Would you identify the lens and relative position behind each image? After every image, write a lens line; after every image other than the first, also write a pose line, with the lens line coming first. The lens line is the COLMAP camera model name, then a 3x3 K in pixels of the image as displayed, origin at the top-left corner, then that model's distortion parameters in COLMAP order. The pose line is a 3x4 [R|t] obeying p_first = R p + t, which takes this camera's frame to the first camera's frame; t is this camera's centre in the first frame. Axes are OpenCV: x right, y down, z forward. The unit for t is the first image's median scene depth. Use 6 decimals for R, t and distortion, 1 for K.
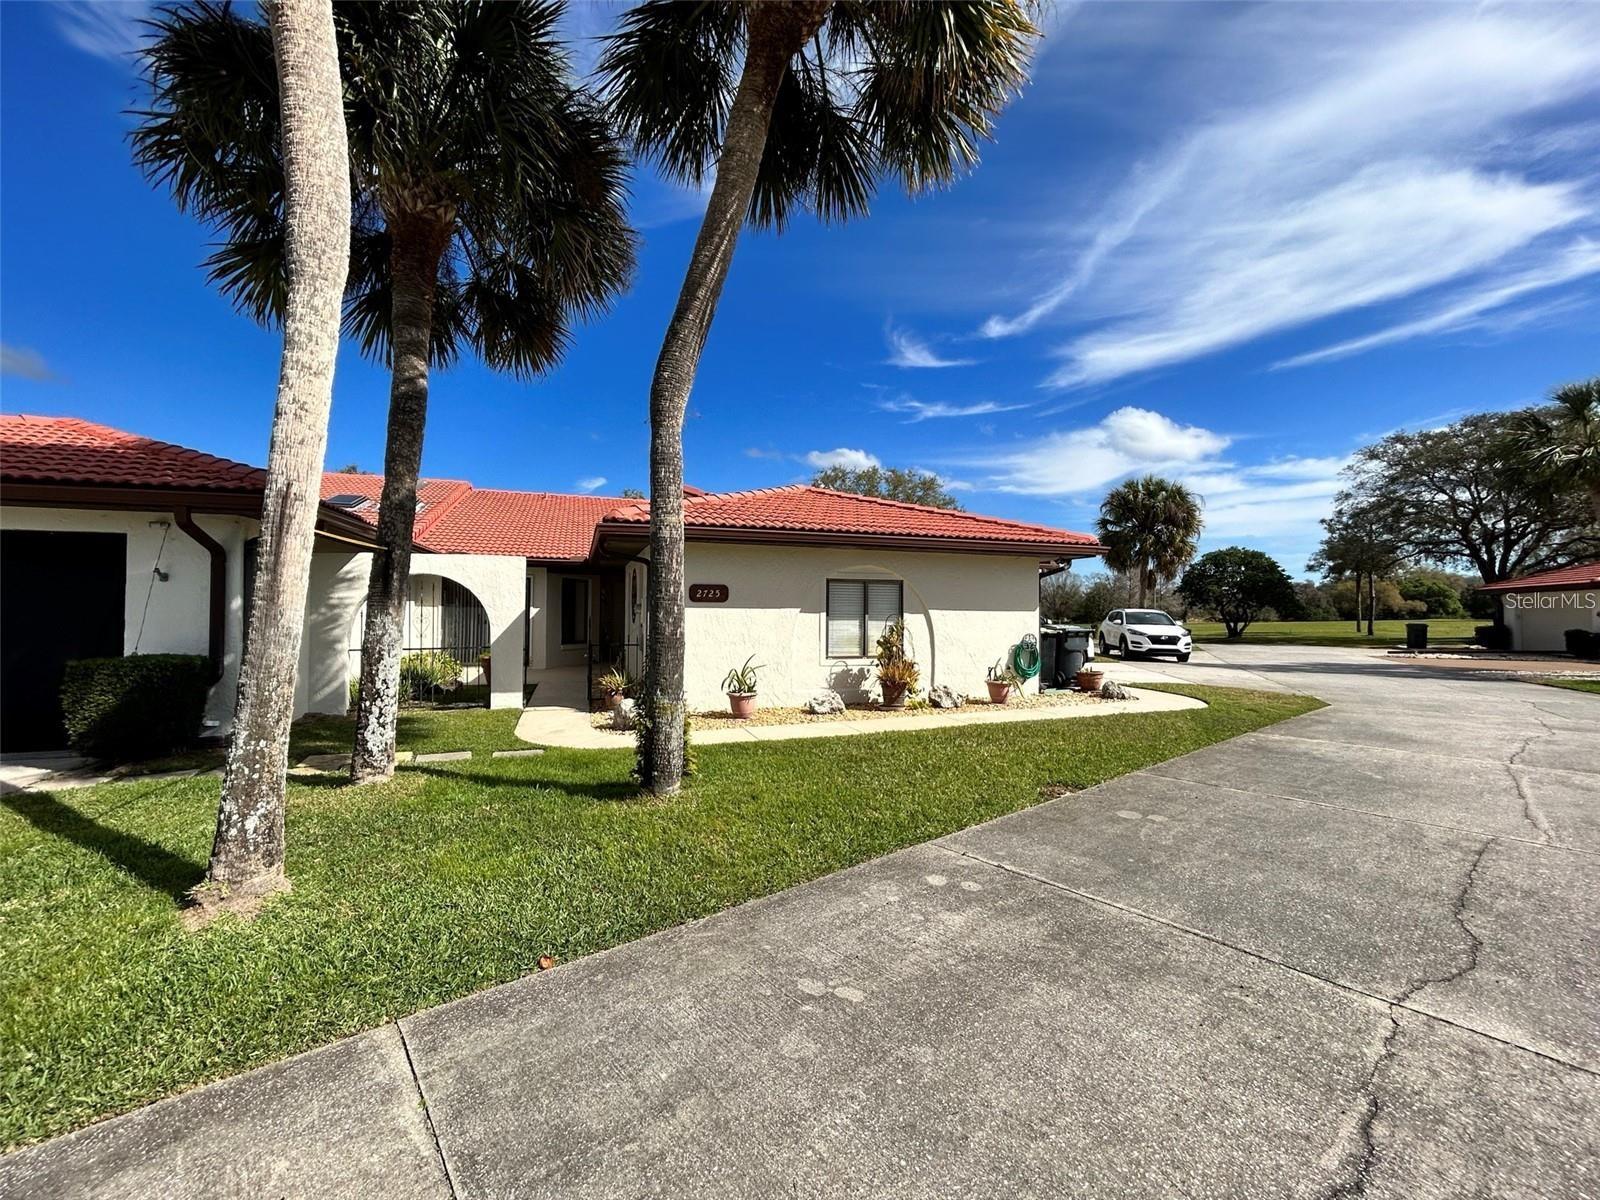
lens RADIAL K [[648.2, 0, 789.2], [0, 648.2, 601.7], [0, 0, 1]] dist [0.001832, 0.002056]
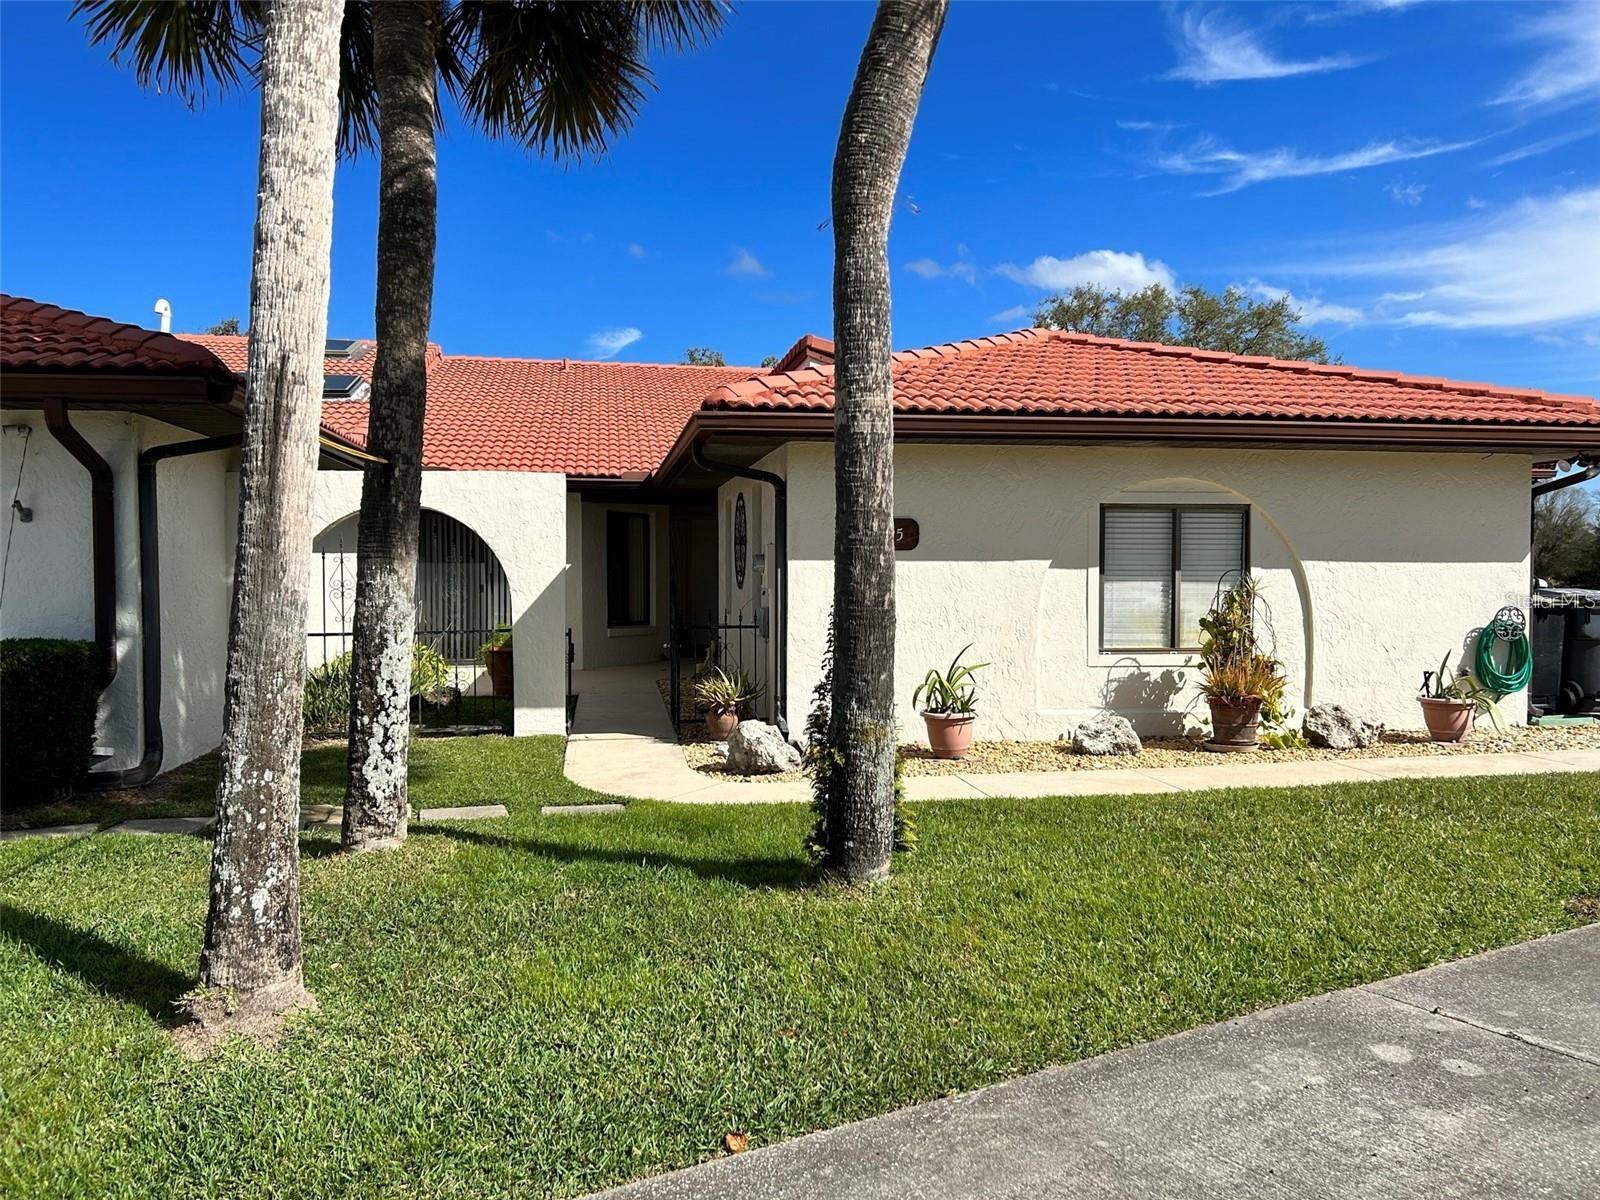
lens RADIAL K [[1200.0, 0, 796.4], [0, 1200.0, 604.6], [0, 0, 1]] dist [0.058451, -0.051572]
pose [[0.988845, -0.001887, -0.148939, -0.090935], [0.008471, 0.999014, 0.043584, 0.004524], [0.148710, -0.044360, 0.987885, -0.051400]]
